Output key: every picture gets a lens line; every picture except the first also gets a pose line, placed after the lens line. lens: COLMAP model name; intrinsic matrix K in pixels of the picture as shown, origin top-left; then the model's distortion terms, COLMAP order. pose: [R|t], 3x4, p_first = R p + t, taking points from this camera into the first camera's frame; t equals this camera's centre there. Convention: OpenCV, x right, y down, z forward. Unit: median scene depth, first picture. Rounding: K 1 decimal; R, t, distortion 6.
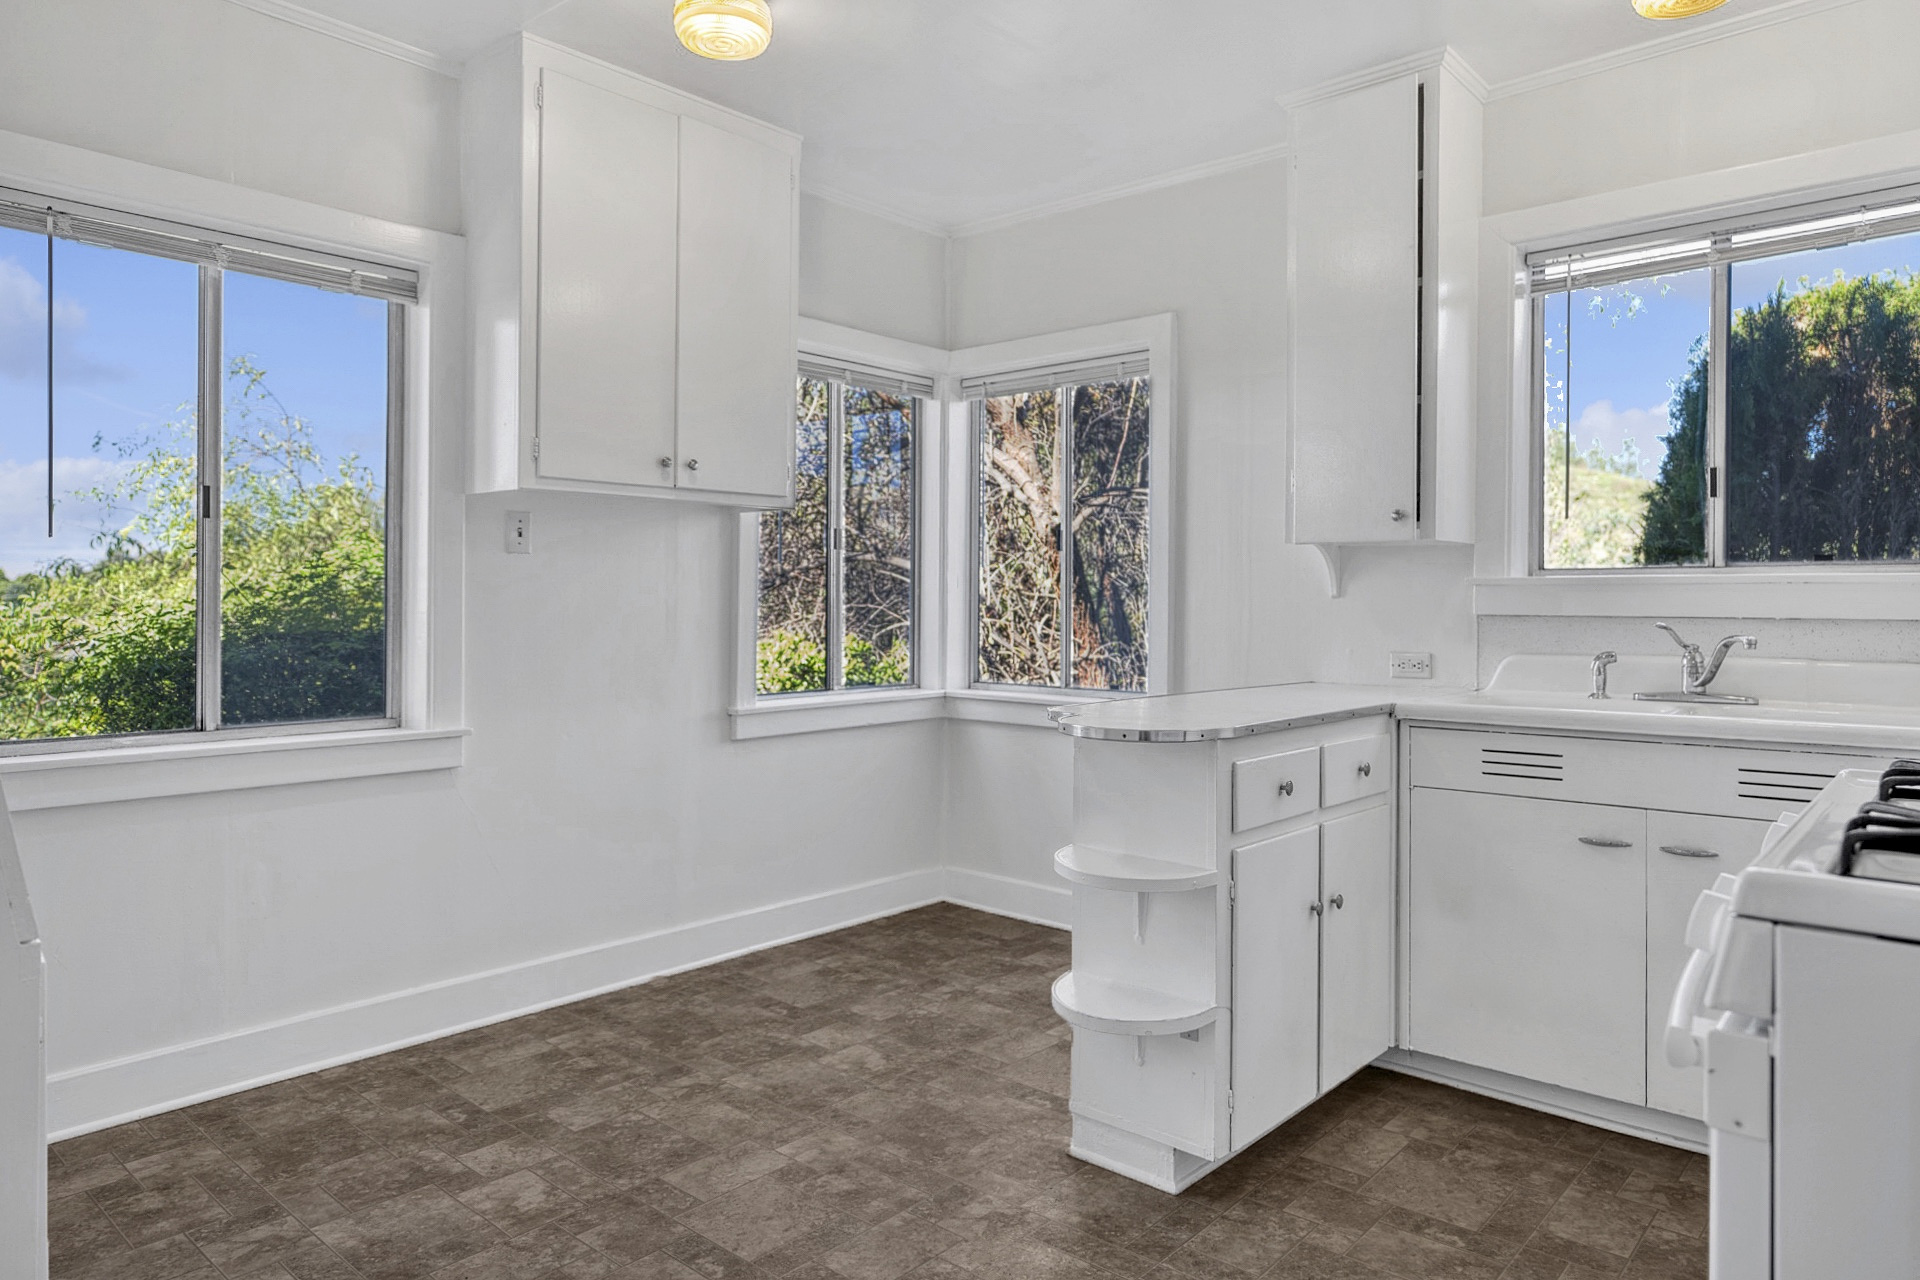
lens RADIAL K [[1200.2, 0, 960.0], [0, 1200.2, 640.0], [0, 0, 1]] dist [-0.006510, 0.002766]
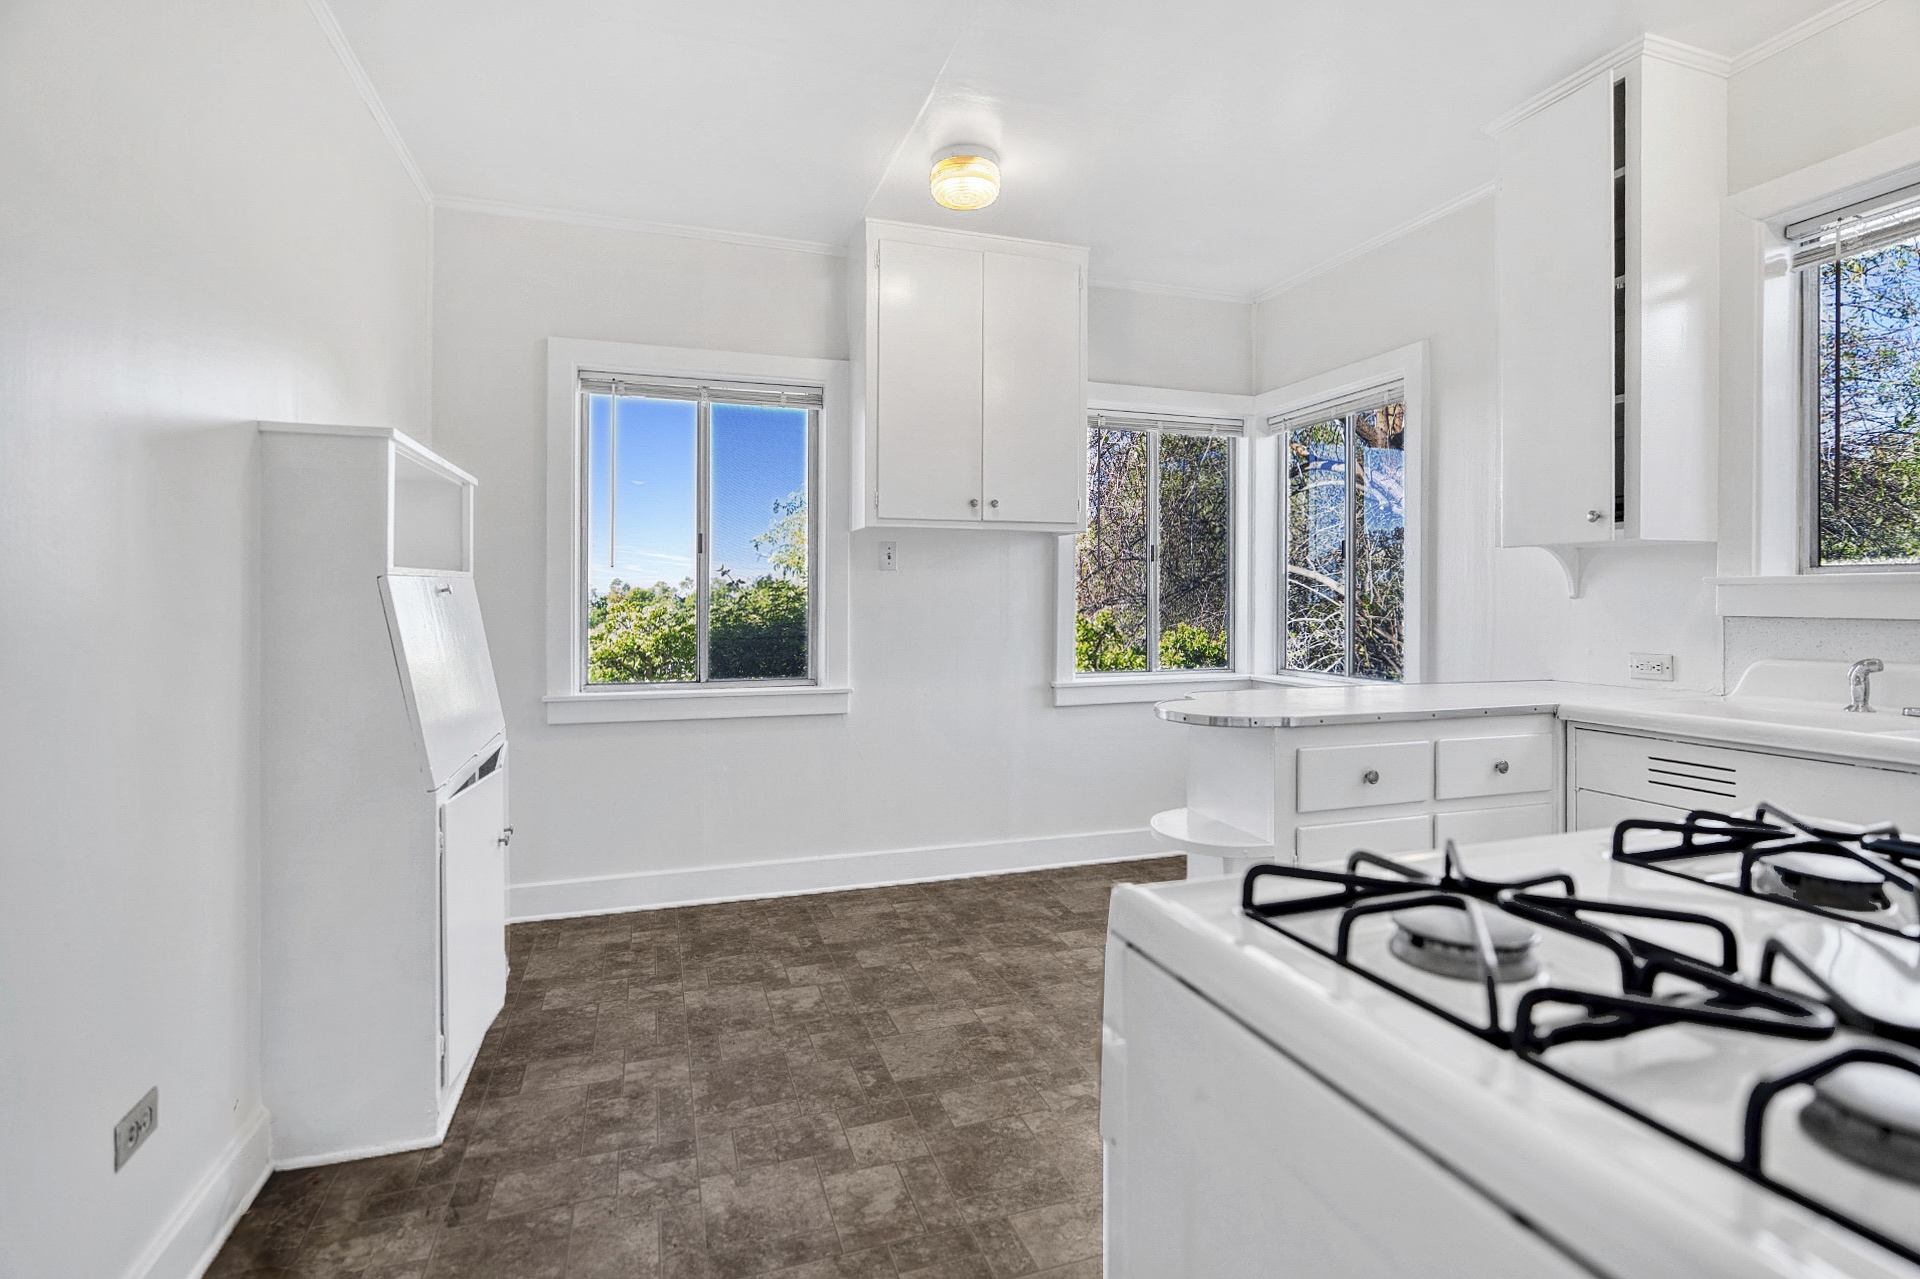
lens RADIAL K [[902.8, 0, 964.8], [0, 902.8, 628.3], [0, 0, 1]] dist [-0.023712, 0.011326]
pose [[0.869351, 0.012321, -0.494041, 0.277958], [-0.012770, 0.999915, 0.002465, -0.005885], [0.494030, 0.004166, 0.869435, 0.093963]]
